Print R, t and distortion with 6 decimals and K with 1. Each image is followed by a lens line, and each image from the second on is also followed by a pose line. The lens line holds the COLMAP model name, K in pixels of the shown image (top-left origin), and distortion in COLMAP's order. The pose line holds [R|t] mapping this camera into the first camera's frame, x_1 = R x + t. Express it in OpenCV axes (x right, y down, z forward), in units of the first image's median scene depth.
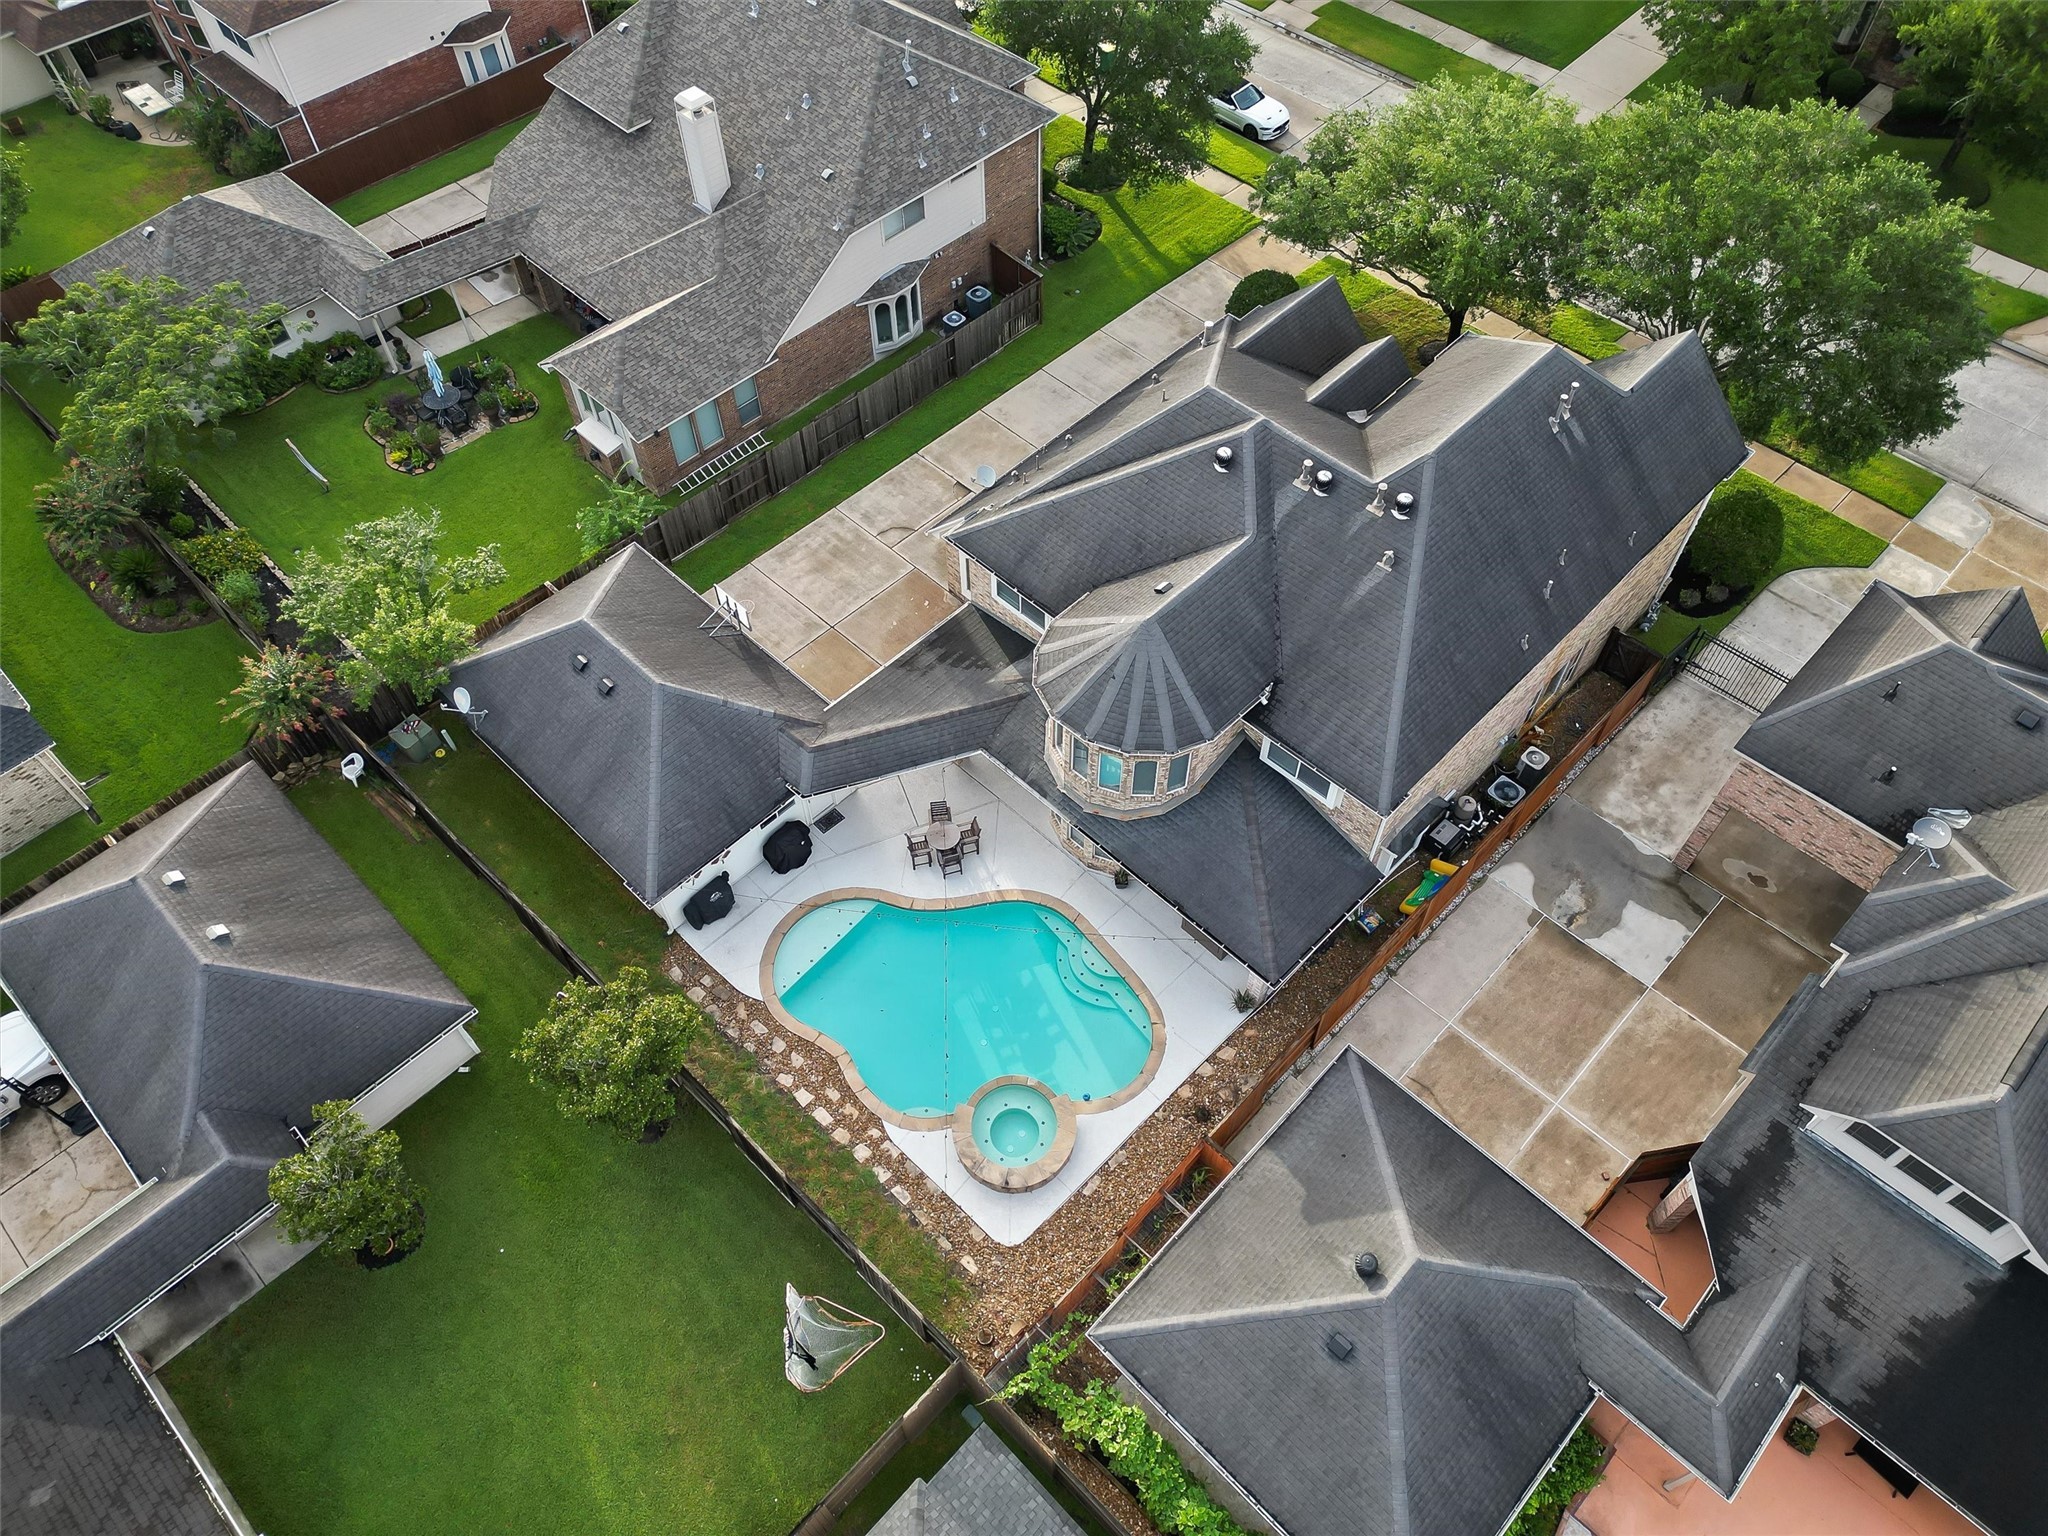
lens RADIAL K [[1432.3, 0, 1027.8], [0, 1432.3, 770.8], [0, 0, 1]] dist [0.047508, -0.034082]
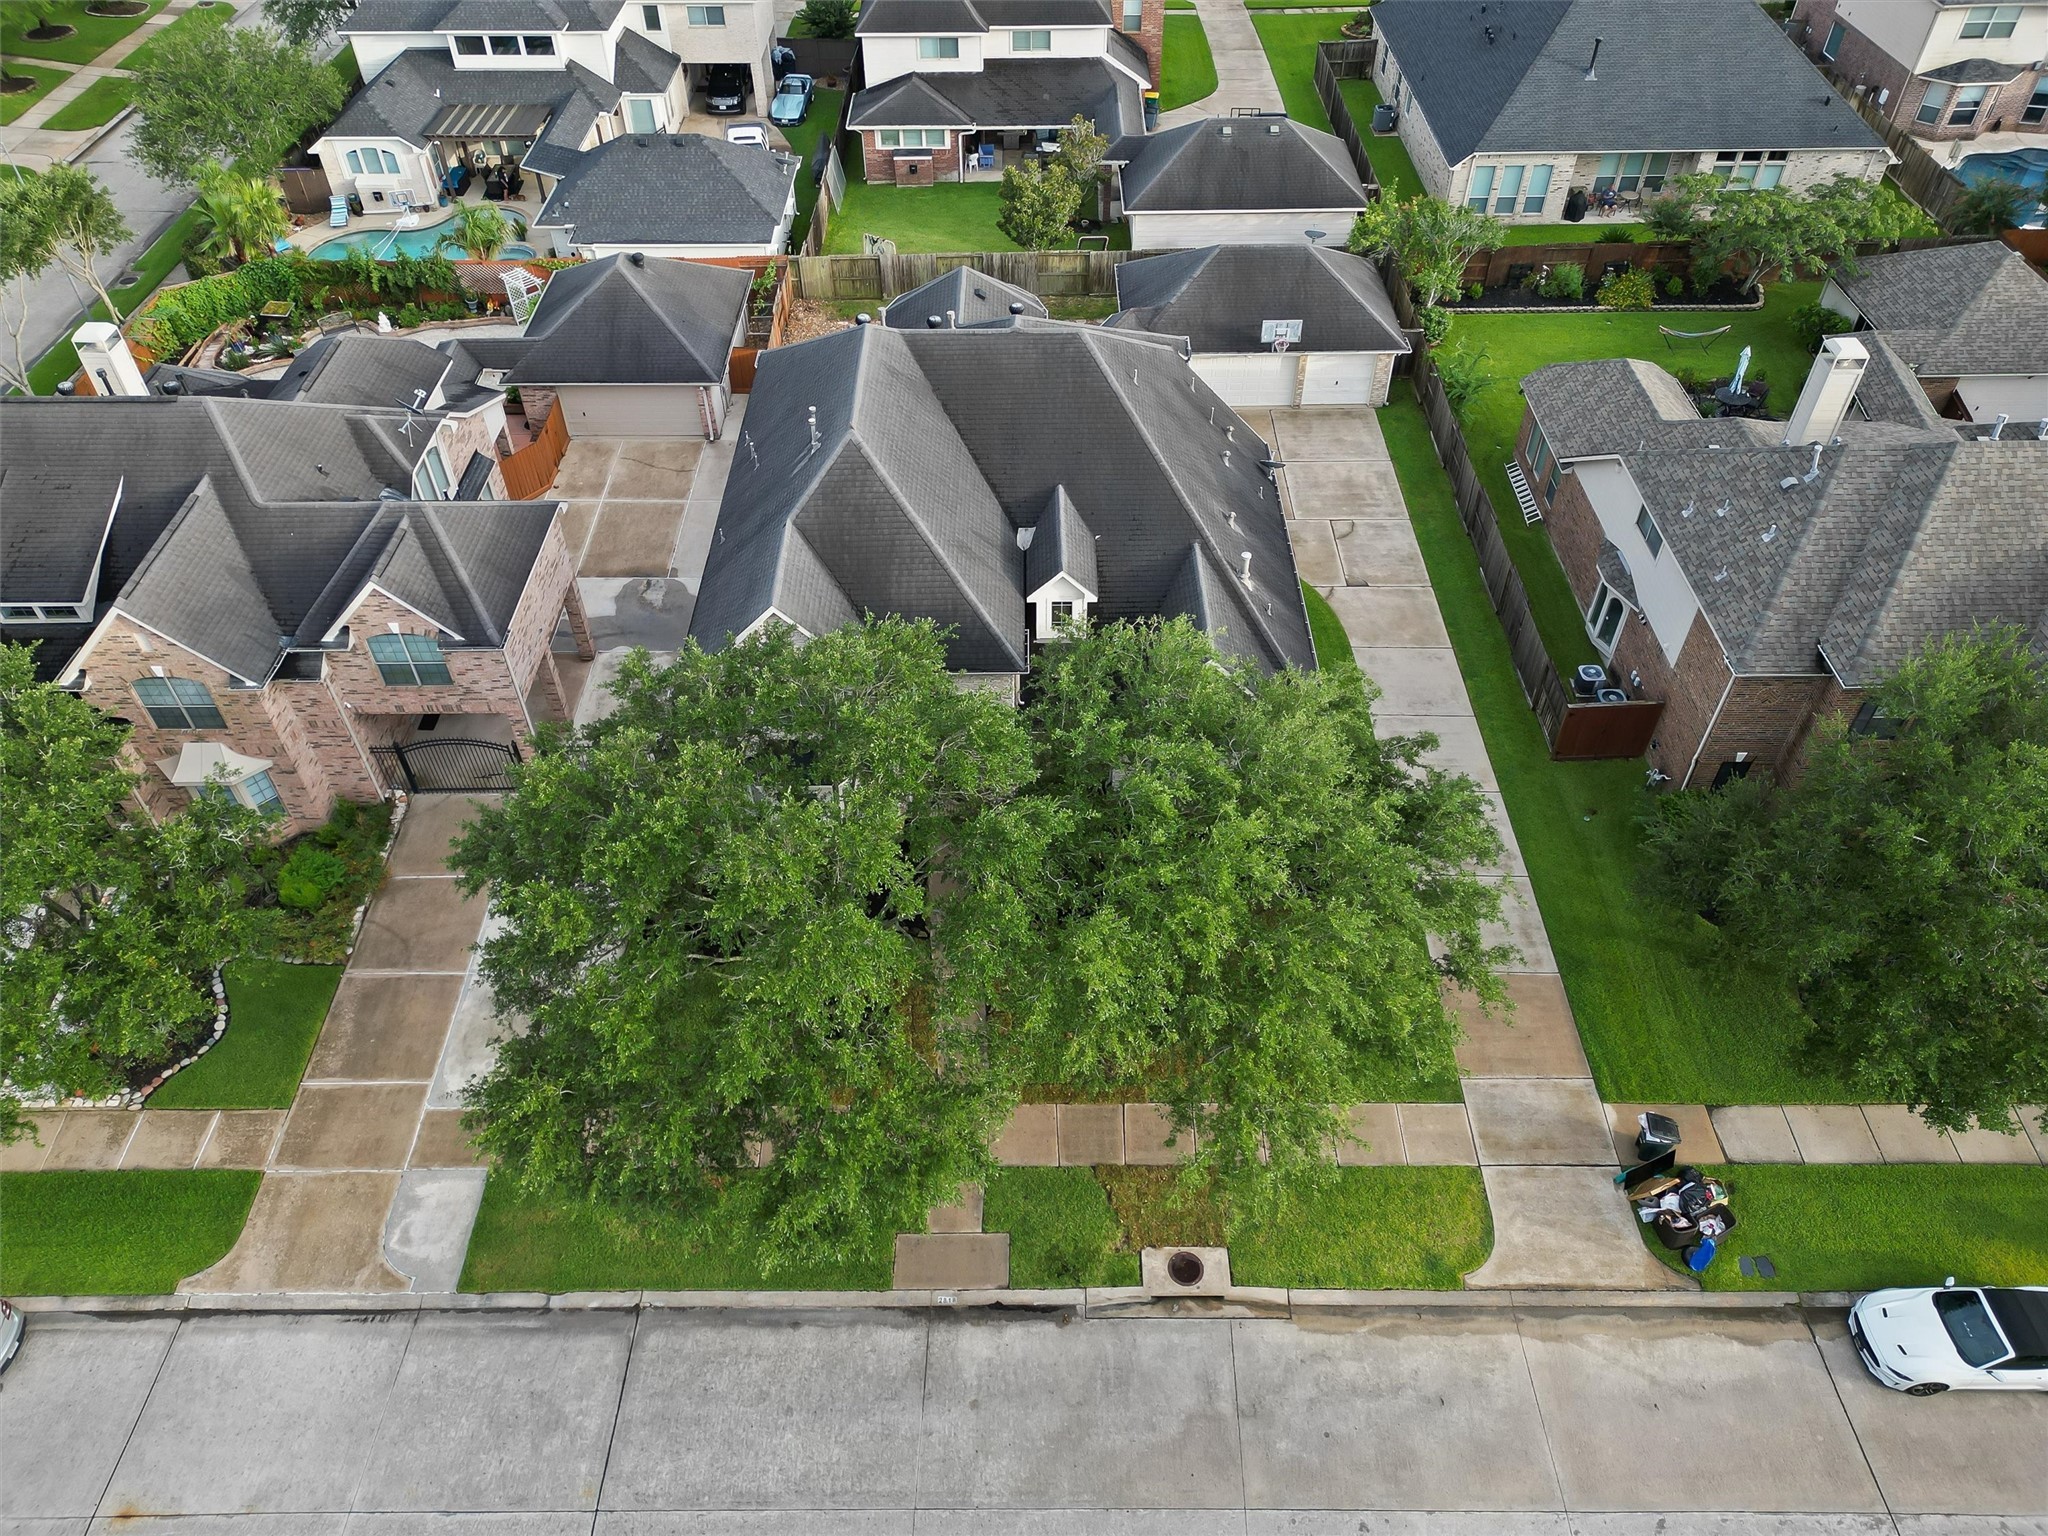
lens RADIAL K [[1432.3, 0, 1023.7], [0, 1432.3, 775.6], [0, 0, 1]] dist [0.047508, -0.034082]
pose [[-0.715242, 0.501007, -0.487258, 0.891259], [-0.558450, 0.009473, 0.829484, -1.186846], [0.420193, 0.865391, 0.273012, 1.002655]]
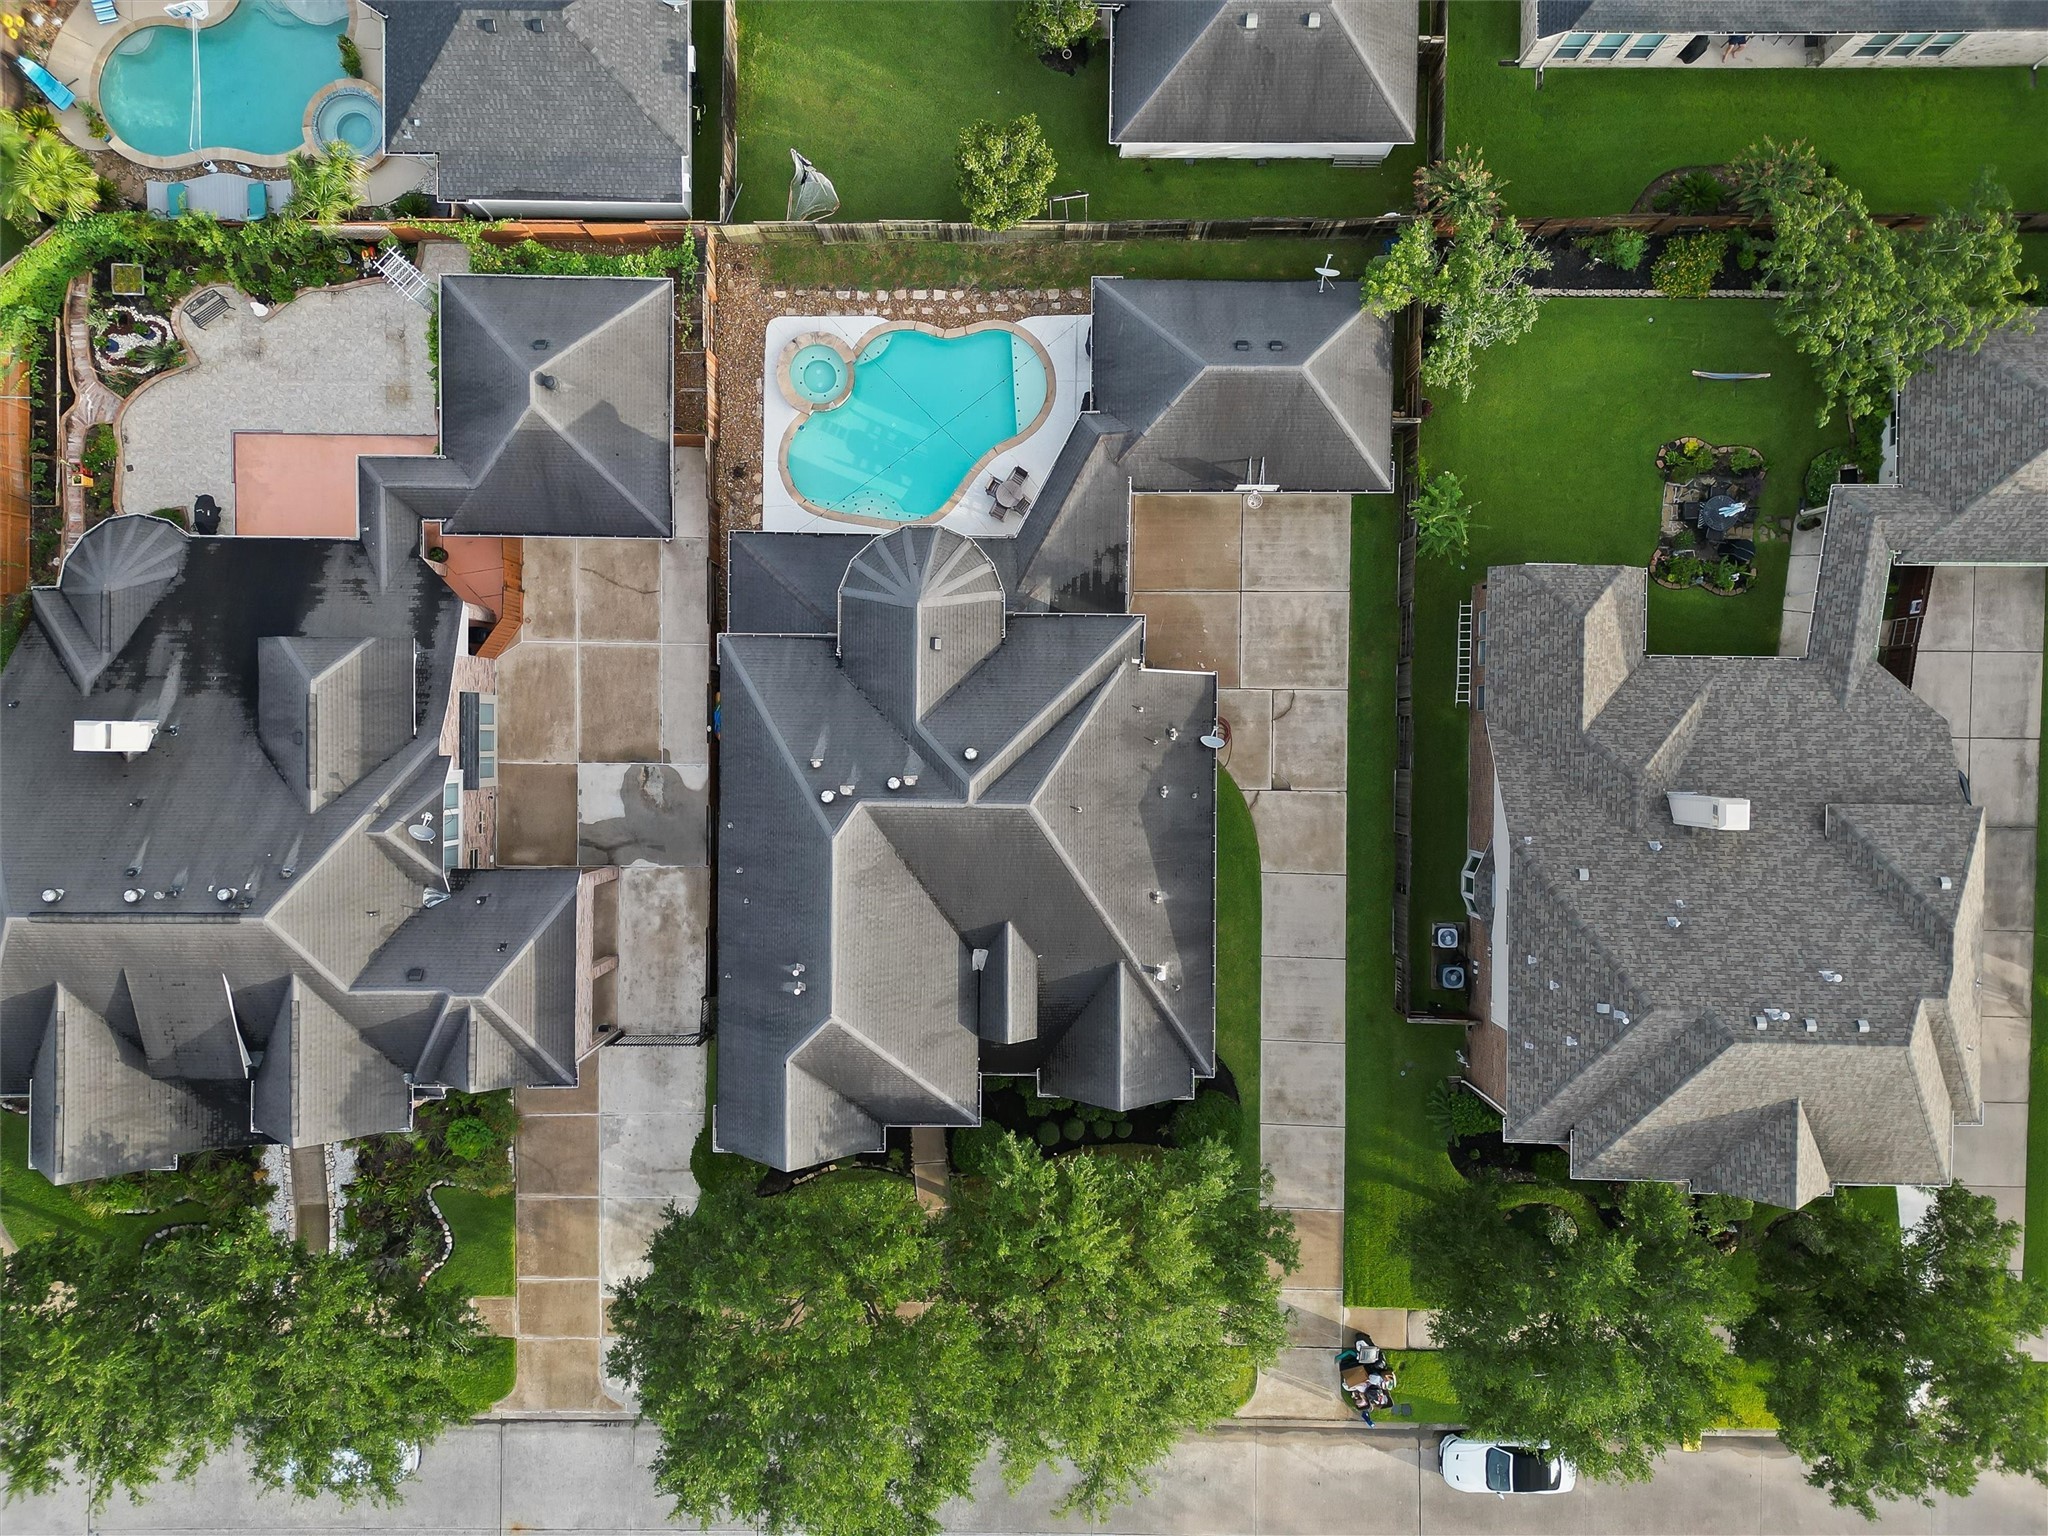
lens RADIAL K [[1432.3, 0, 1020.7], [0, 1432.3, 766.0], [0, 0, 1]] dist [0.047508, -0.034082]
pose [[-0.721312, 0.692123, 0.025964, 0.080357], [-0.555061, -0.600078, 0.576033, -0.952065], [0.414266, 0.401088, 0.817014, 0.014382]]
